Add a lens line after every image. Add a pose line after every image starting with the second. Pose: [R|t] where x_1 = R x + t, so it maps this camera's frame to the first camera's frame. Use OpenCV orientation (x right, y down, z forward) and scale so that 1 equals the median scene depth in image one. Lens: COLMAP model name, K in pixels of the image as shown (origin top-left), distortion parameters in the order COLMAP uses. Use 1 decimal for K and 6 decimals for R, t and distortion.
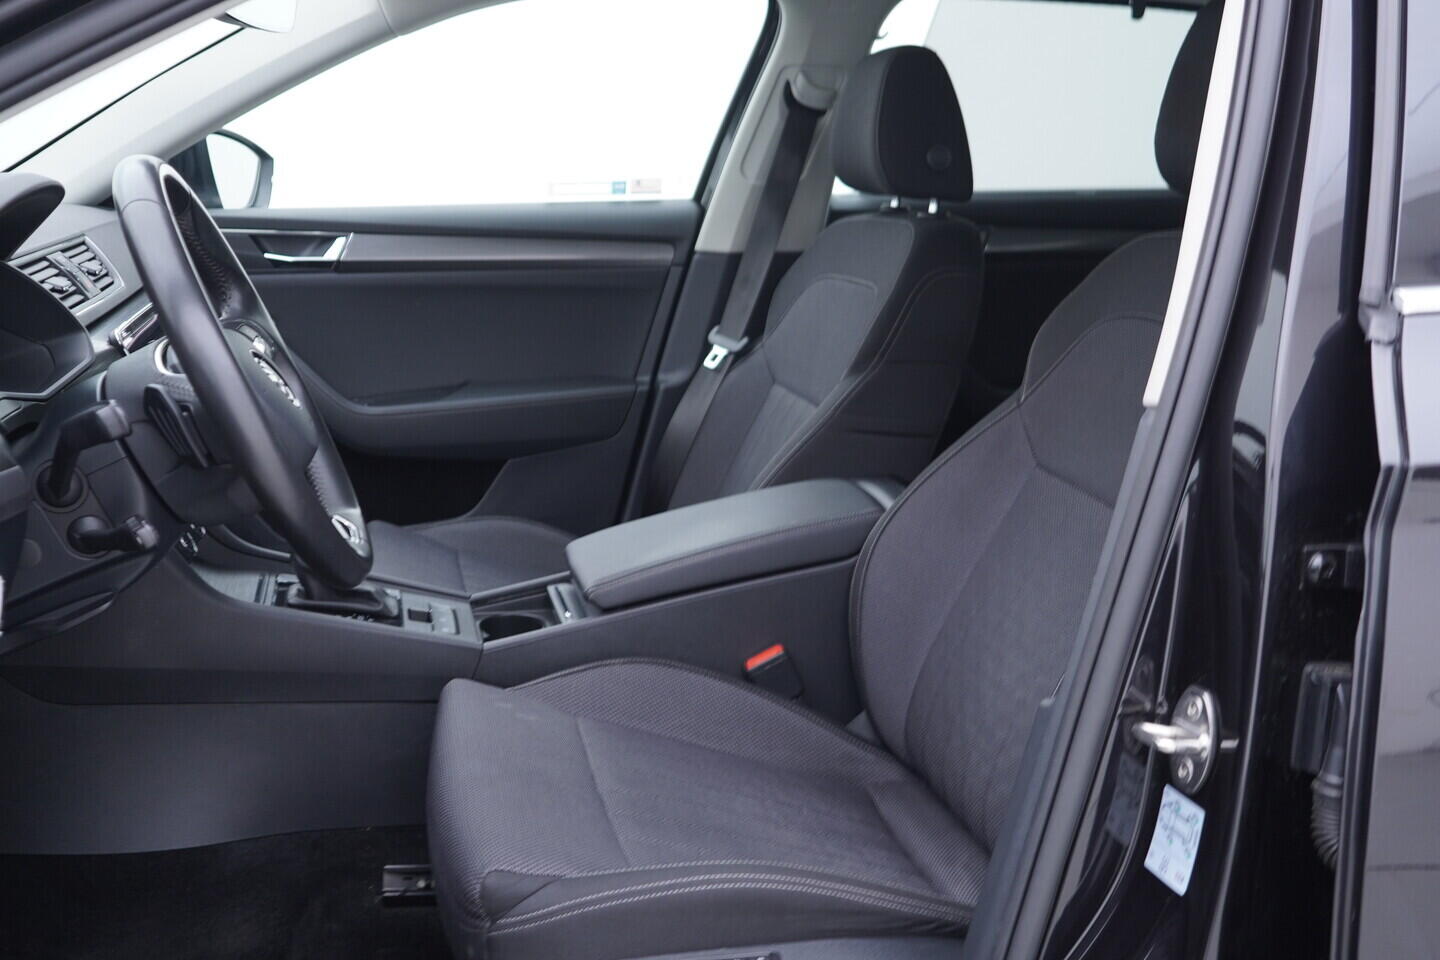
lens RADIAL K [[1521.2, 0, 720.0], [0, 1521.2, 480.0], [0, 0, 1]] dist [-0.007480, 0.034522]
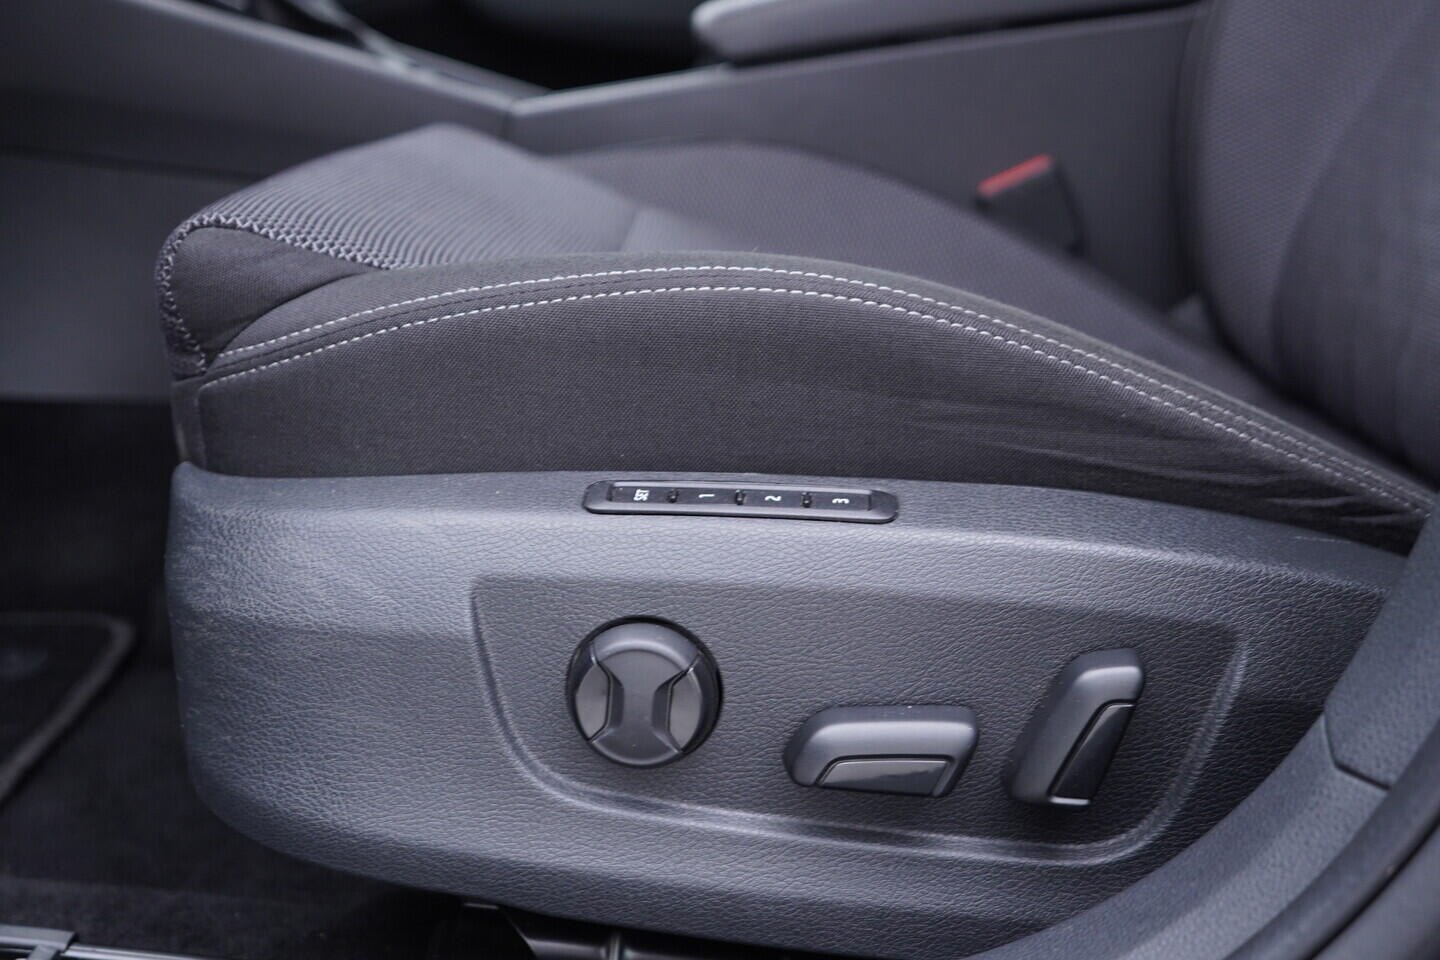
lens RADIAL K [[1521.2, 0, 720.0], [0, 1521.2, 480.0], [0, 0, 1]] dist [-0.007480, 0.034522]
pose [[0.972652, 0.099131, -0.210051, 0.055061], [-0.085858, 0.993745, 0.071415, 0.209930], [0.215816, -0.051427, 0.975079, 0.465310]]
